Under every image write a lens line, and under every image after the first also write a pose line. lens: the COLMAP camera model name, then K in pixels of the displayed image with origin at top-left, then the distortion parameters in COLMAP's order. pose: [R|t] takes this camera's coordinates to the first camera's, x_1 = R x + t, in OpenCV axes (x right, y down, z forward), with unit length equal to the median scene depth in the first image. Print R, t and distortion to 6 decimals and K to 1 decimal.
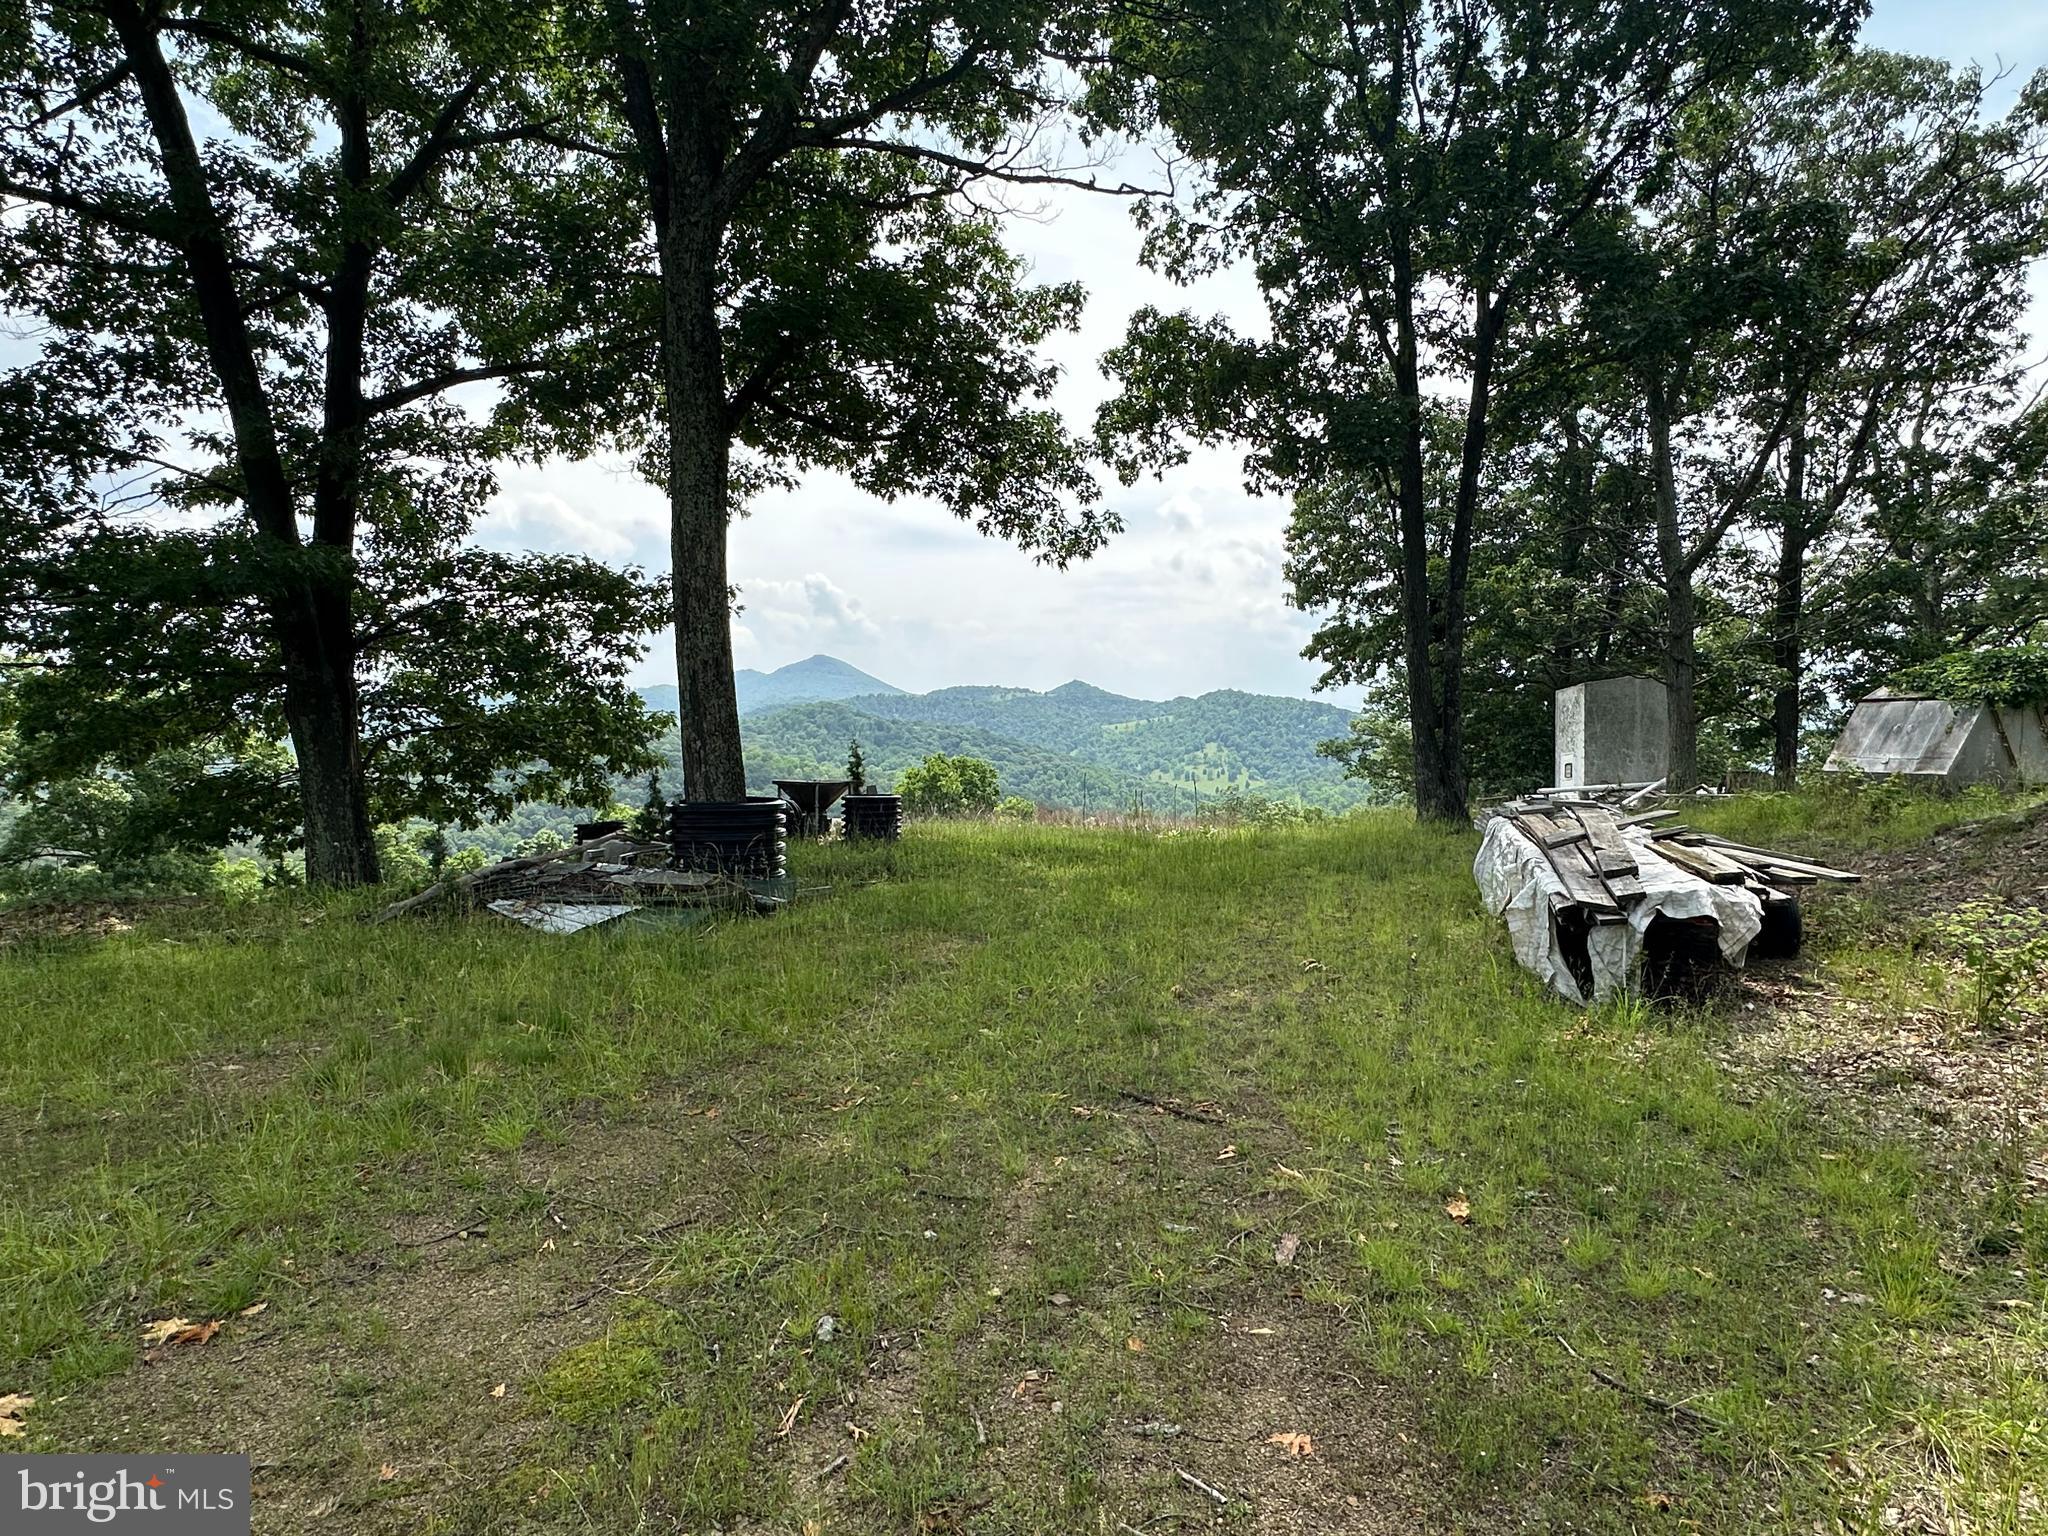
lens RADIAL K [[1147.7, 0, 1023.6], [0, 1147.7, 765.0], [0, 0, 1]] dist [0.003250, 0.000135]
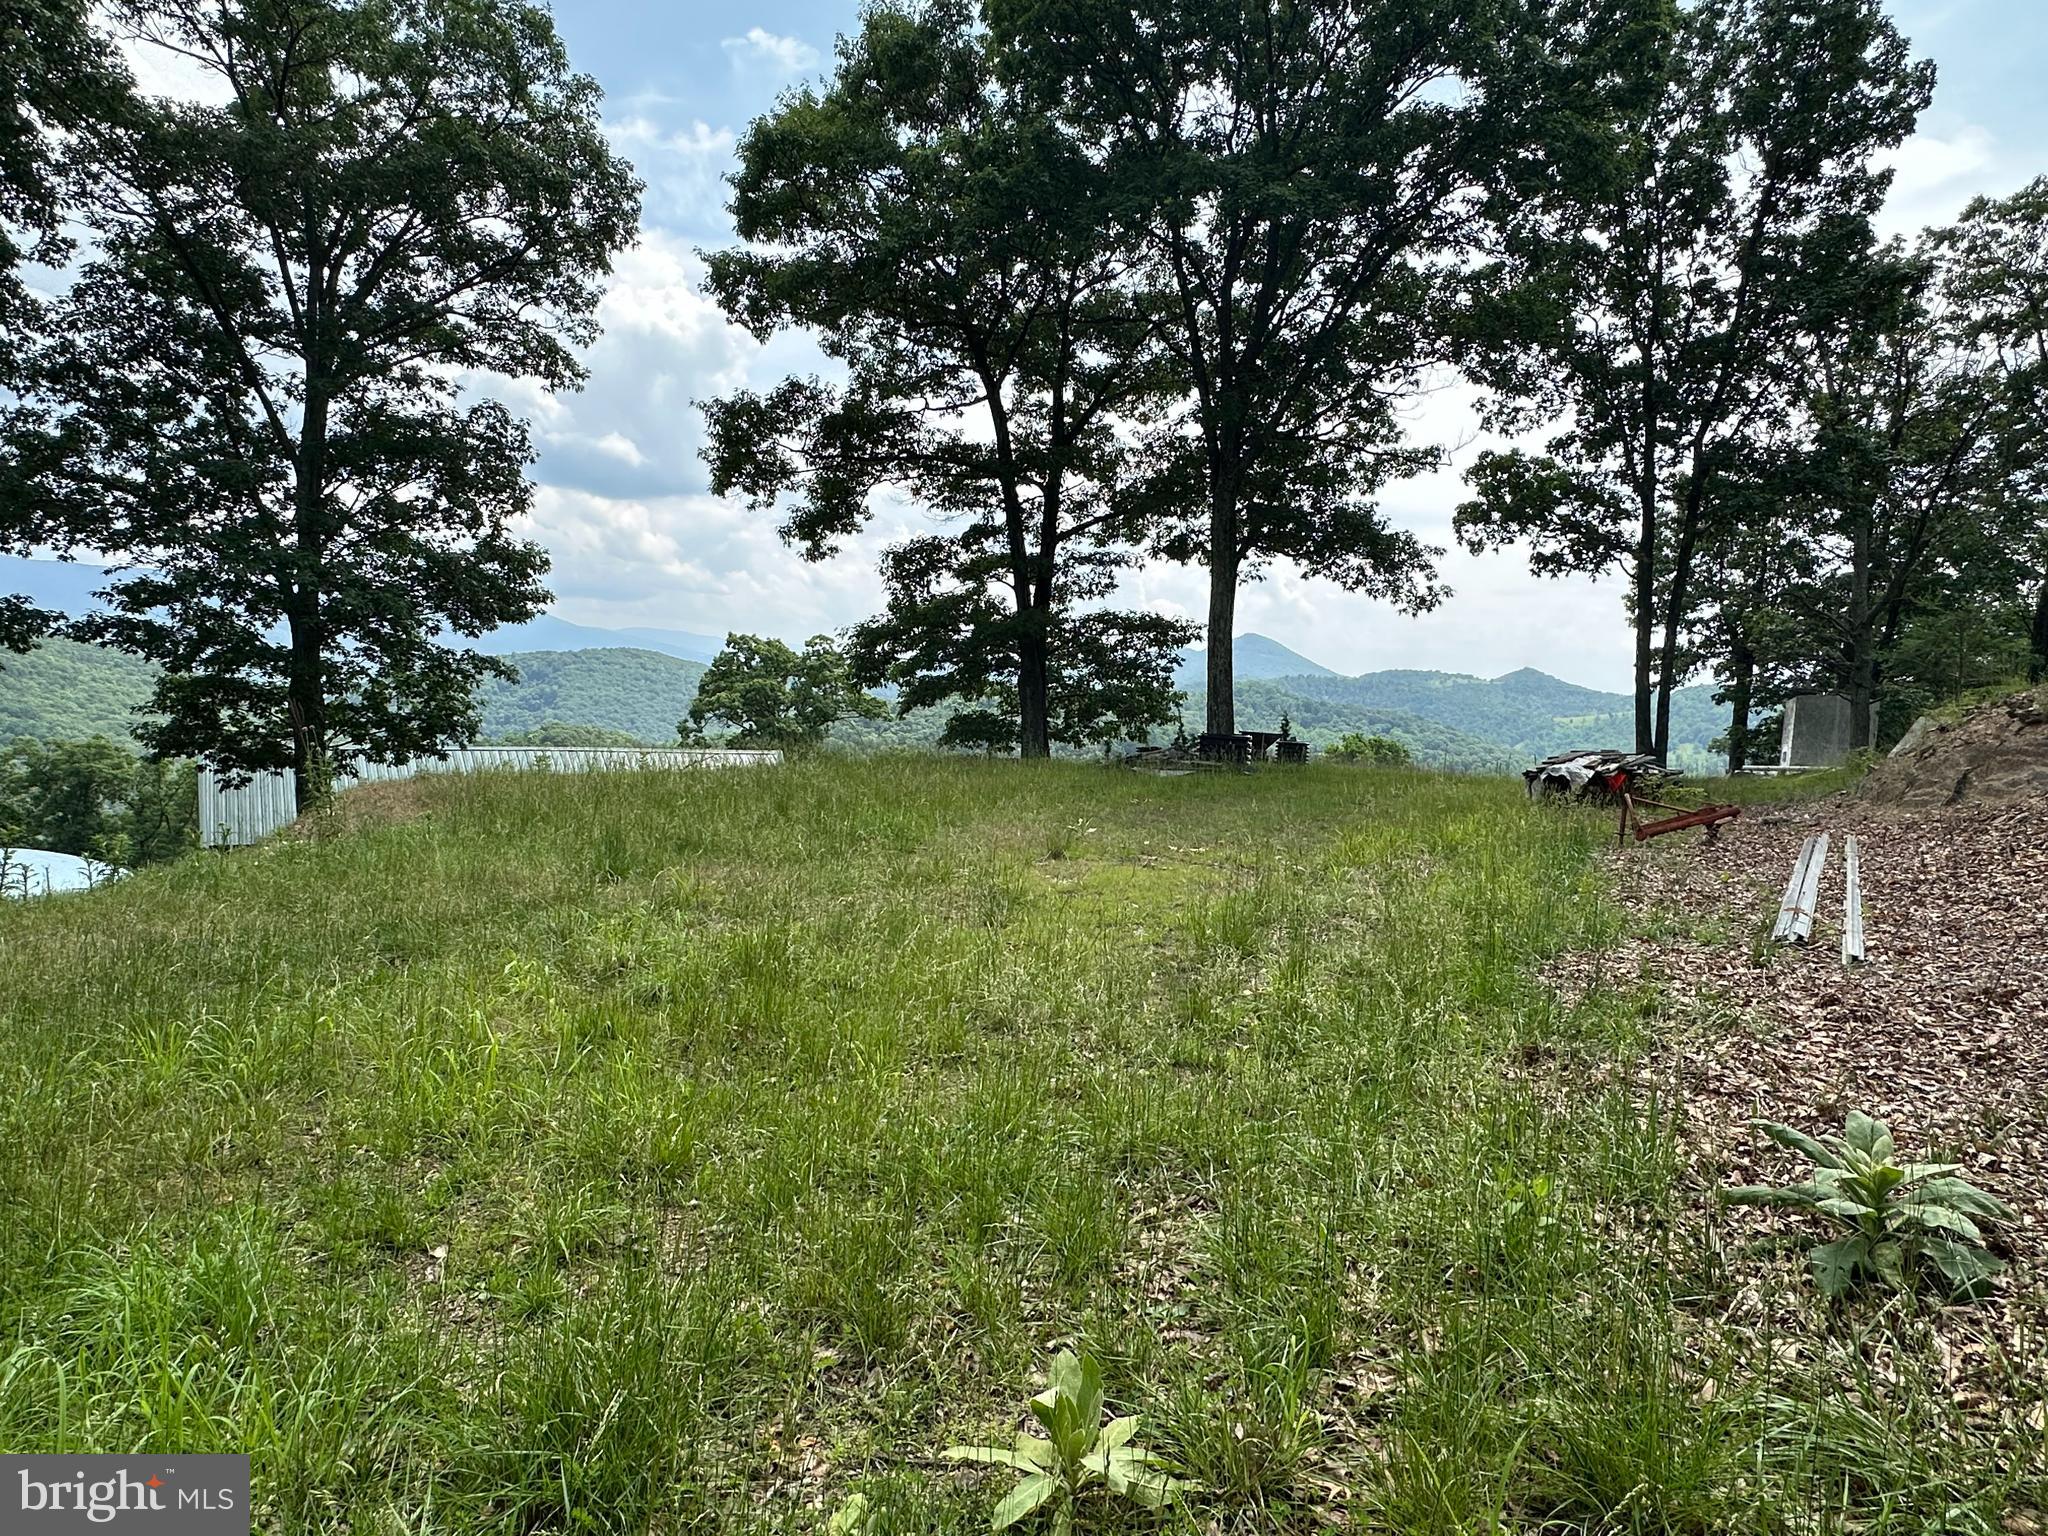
lens RADIAL K [[1147.7, 0, 1024.9], [0, 1147.7, 770.2], [0, 0, 1]] dist [0.003250, 0.000135]
pose [[0.930183, 0.064773, -0.361336, 0.122498], [-0.055516, 0.997810, 0.035953, 0.027256], [0.362874, -0.013383, 0.931742, -0.787481]]
